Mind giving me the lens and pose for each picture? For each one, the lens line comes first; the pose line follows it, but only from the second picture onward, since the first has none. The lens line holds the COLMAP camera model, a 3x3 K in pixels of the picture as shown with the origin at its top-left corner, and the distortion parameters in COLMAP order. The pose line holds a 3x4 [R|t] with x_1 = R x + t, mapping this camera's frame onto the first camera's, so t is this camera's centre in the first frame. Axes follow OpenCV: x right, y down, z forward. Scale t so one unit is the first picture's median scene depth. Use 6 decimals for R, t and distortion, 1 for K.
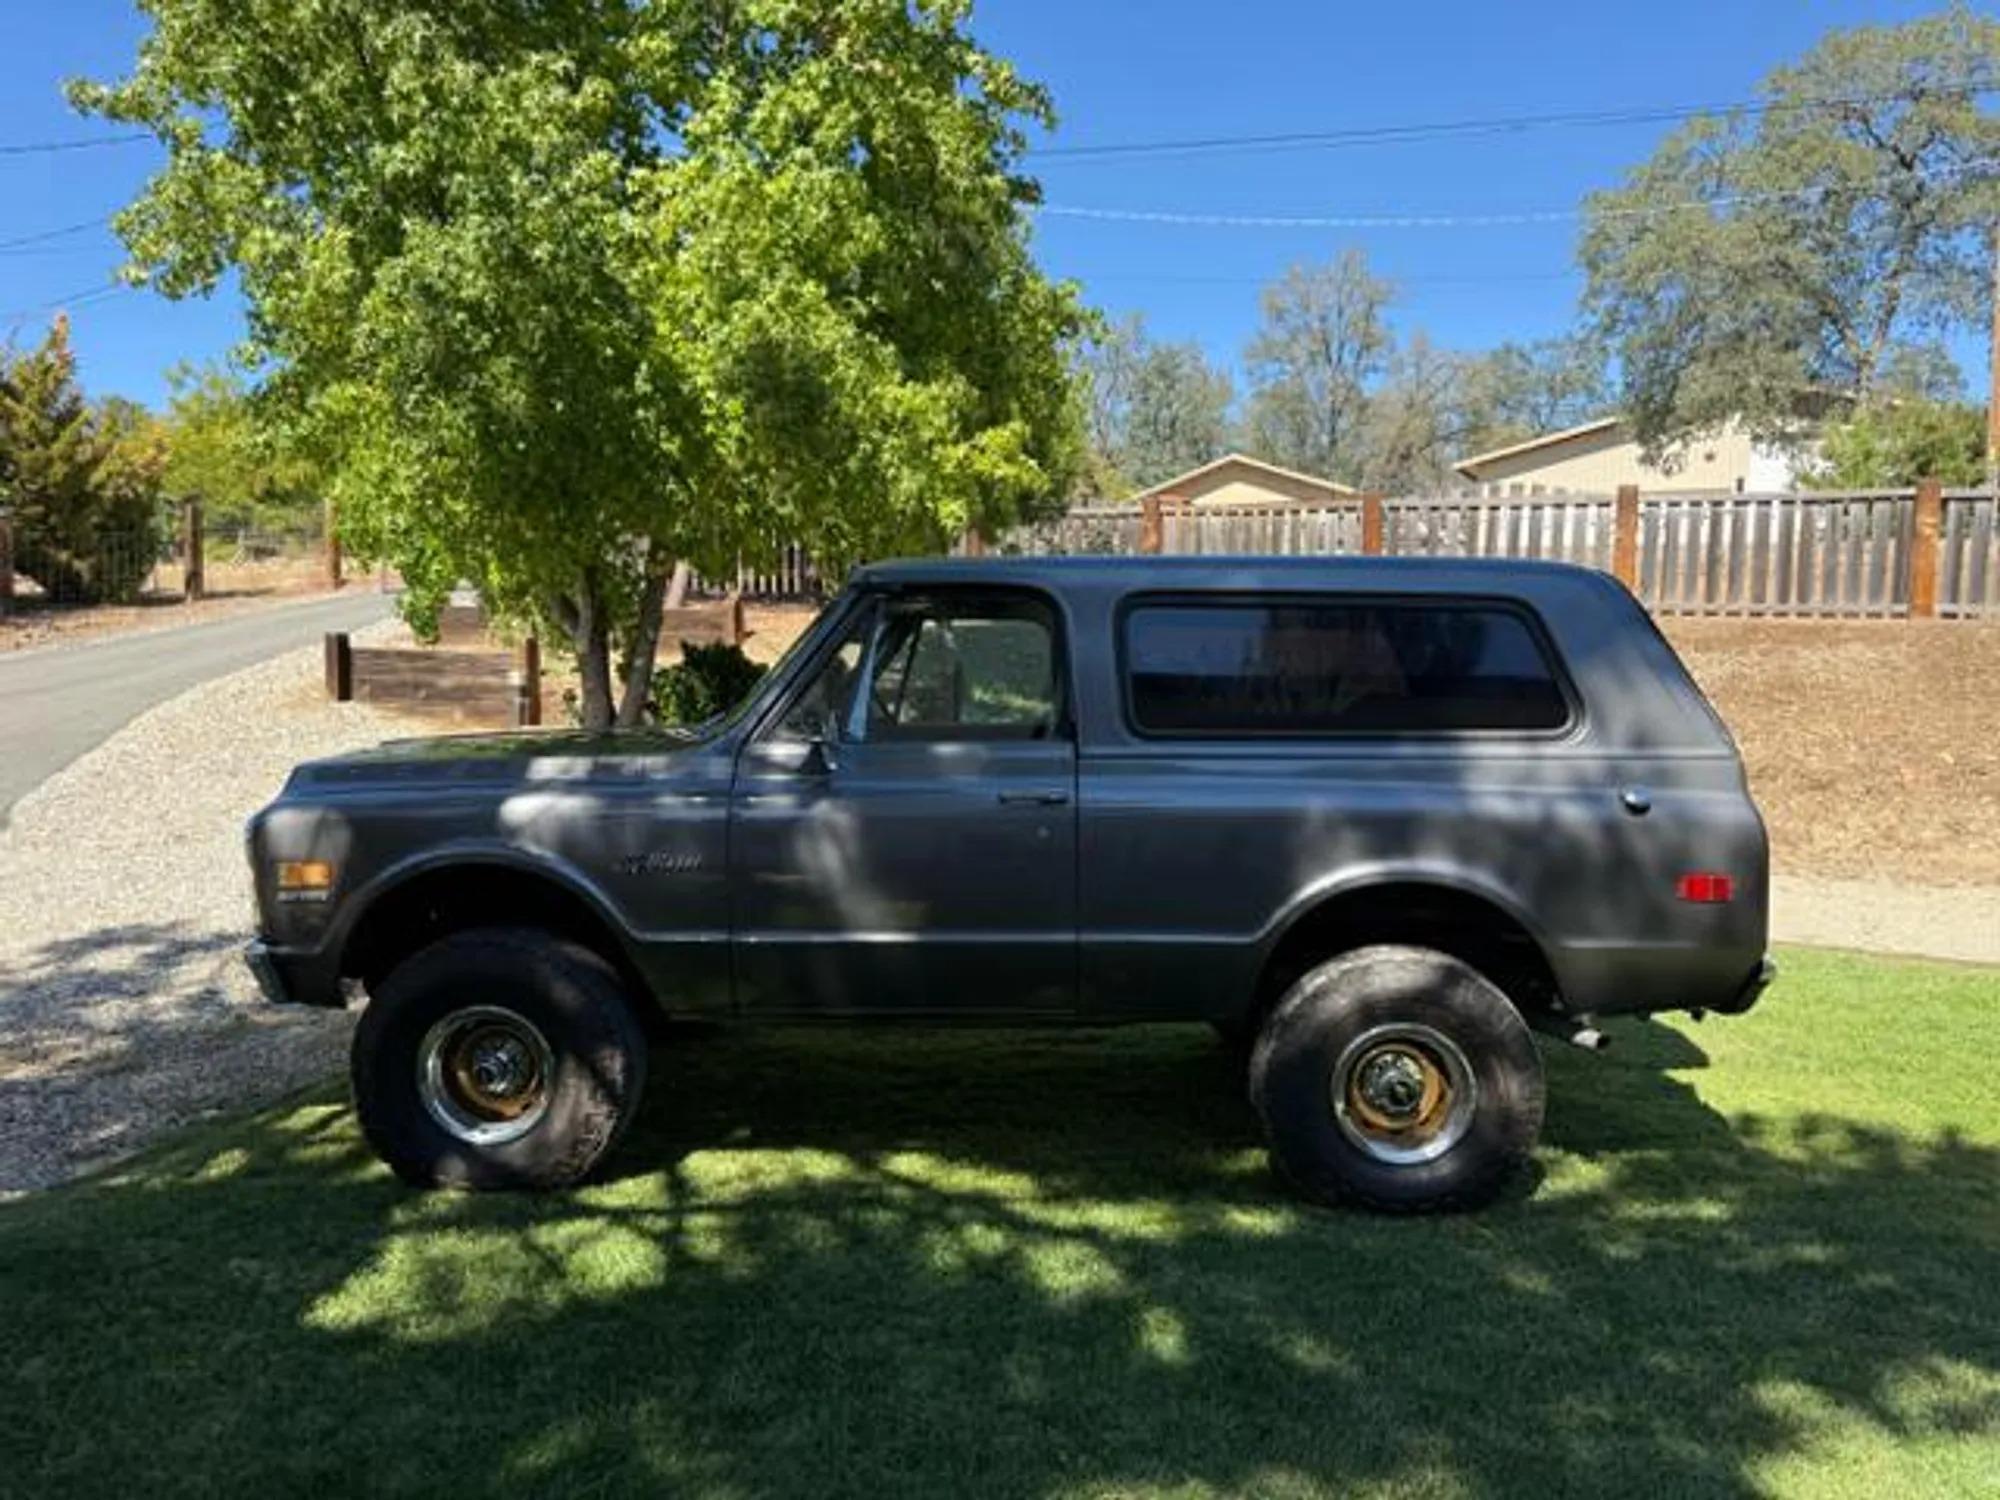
lens RADIAL K [[1271.0, 0, 1001.8], [0, 1271.0, 776.6], [0, 0, 1]] dist [0.047618, -0.079504]
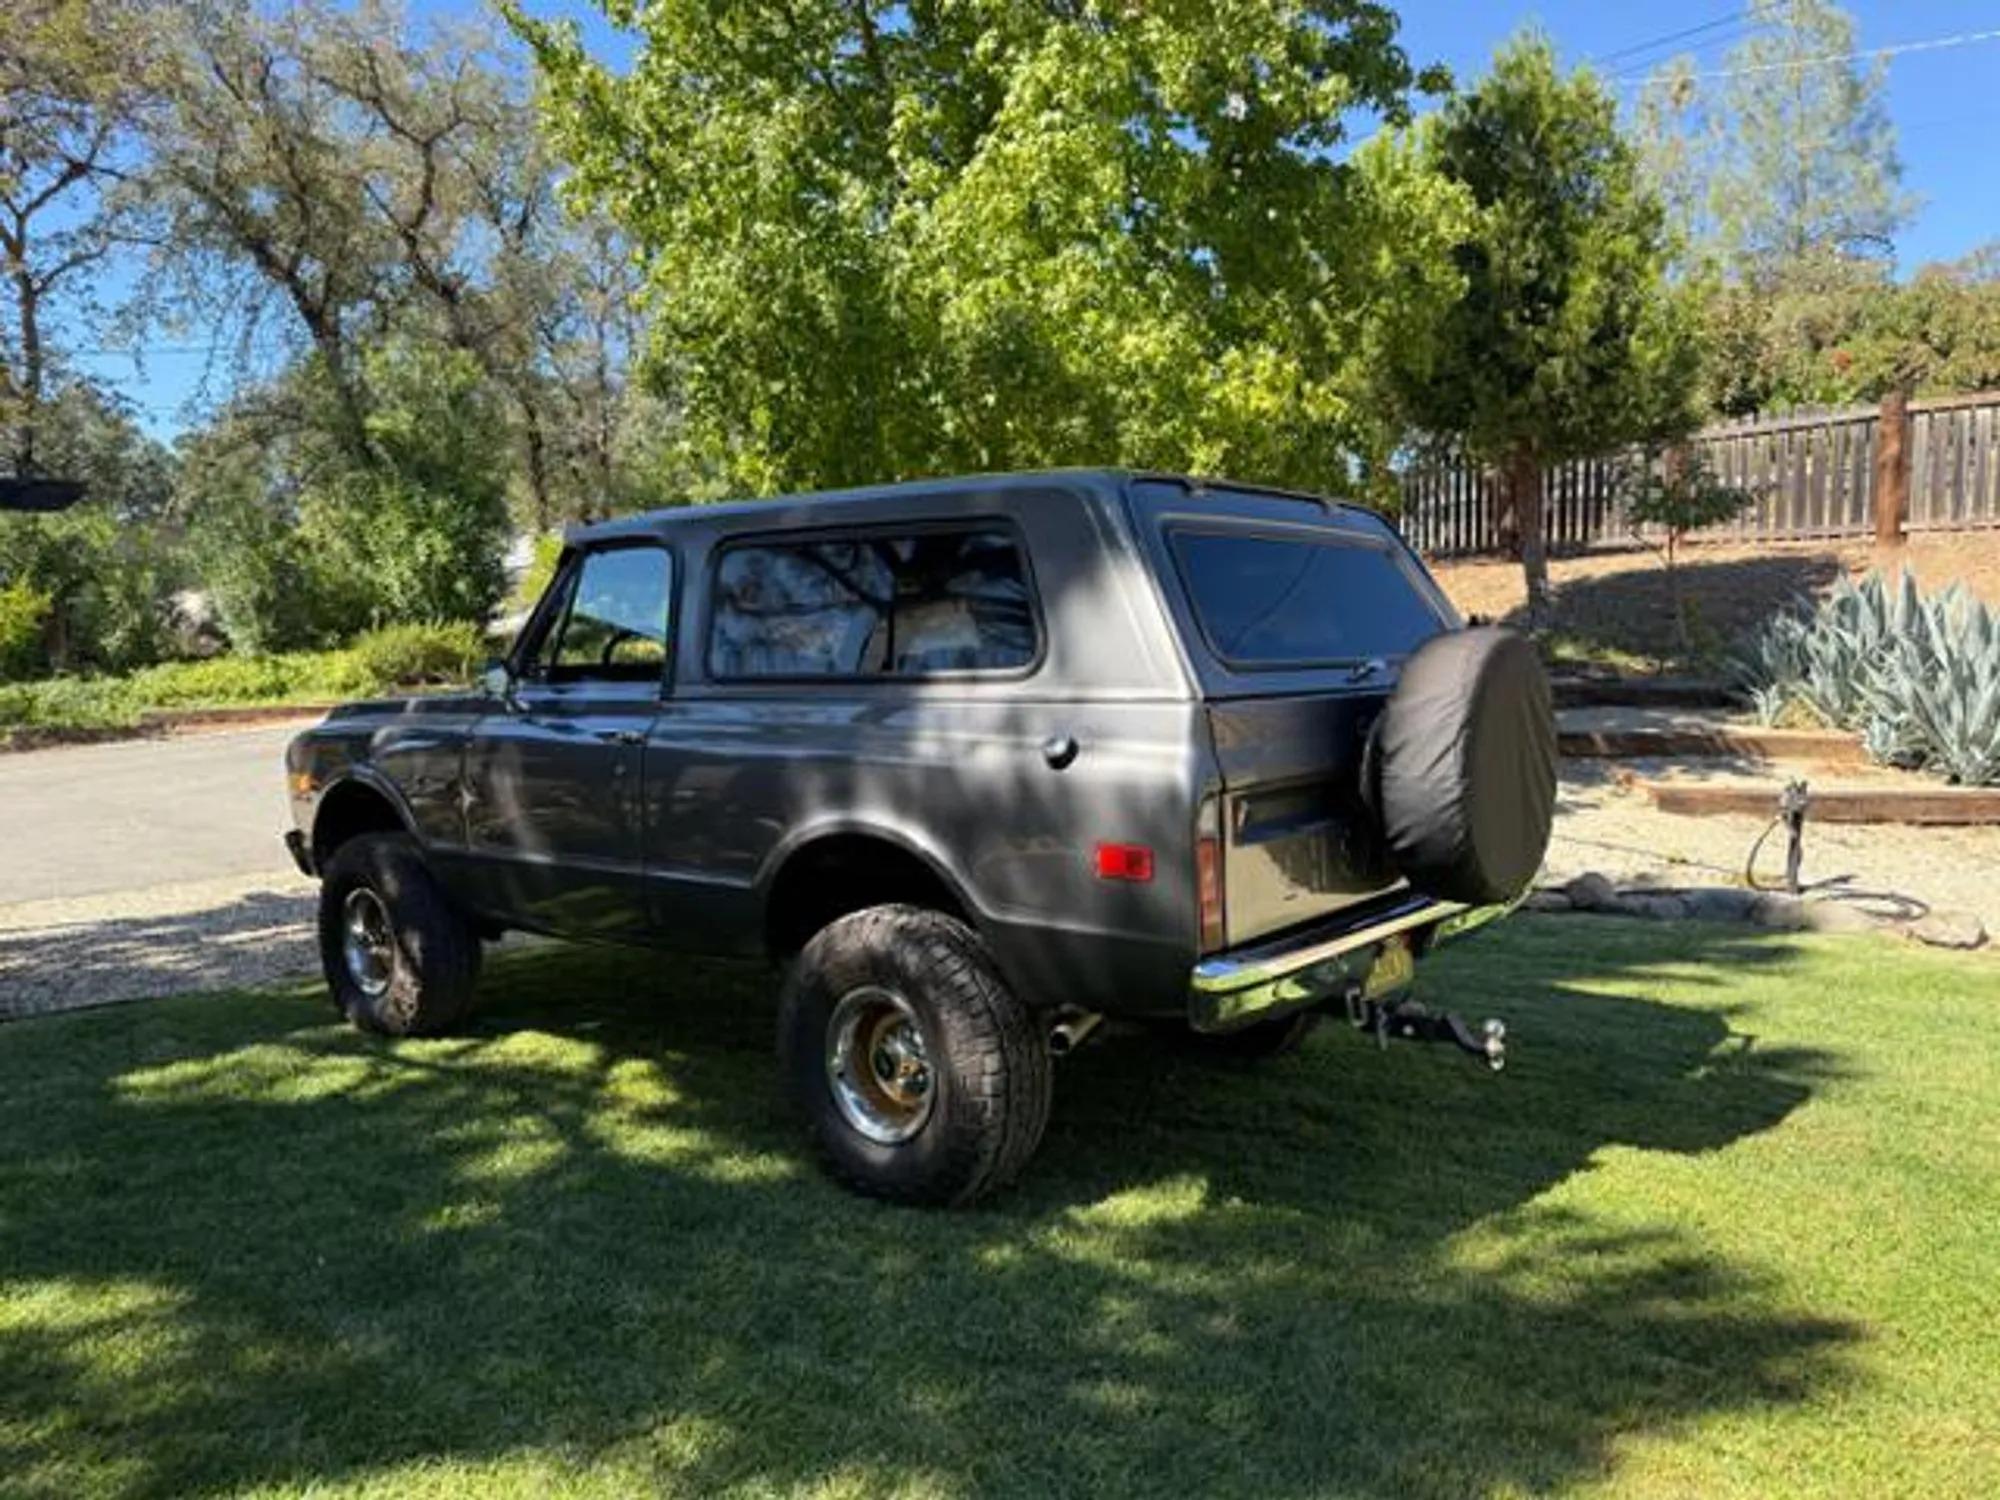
lens RADIAL K [[1293.0, 0, 987.6], [0, 1293.0, 755.9], [0, 0, 1]] dist [-0.016346, 0.024325]
pose [[0.822765, 0.026007, -0.567786, 0.879159], [-0.020806, 0.999661, 0.015640, 0.009053], [0.568000, -0.001055, 0.823028, 0.277643]]
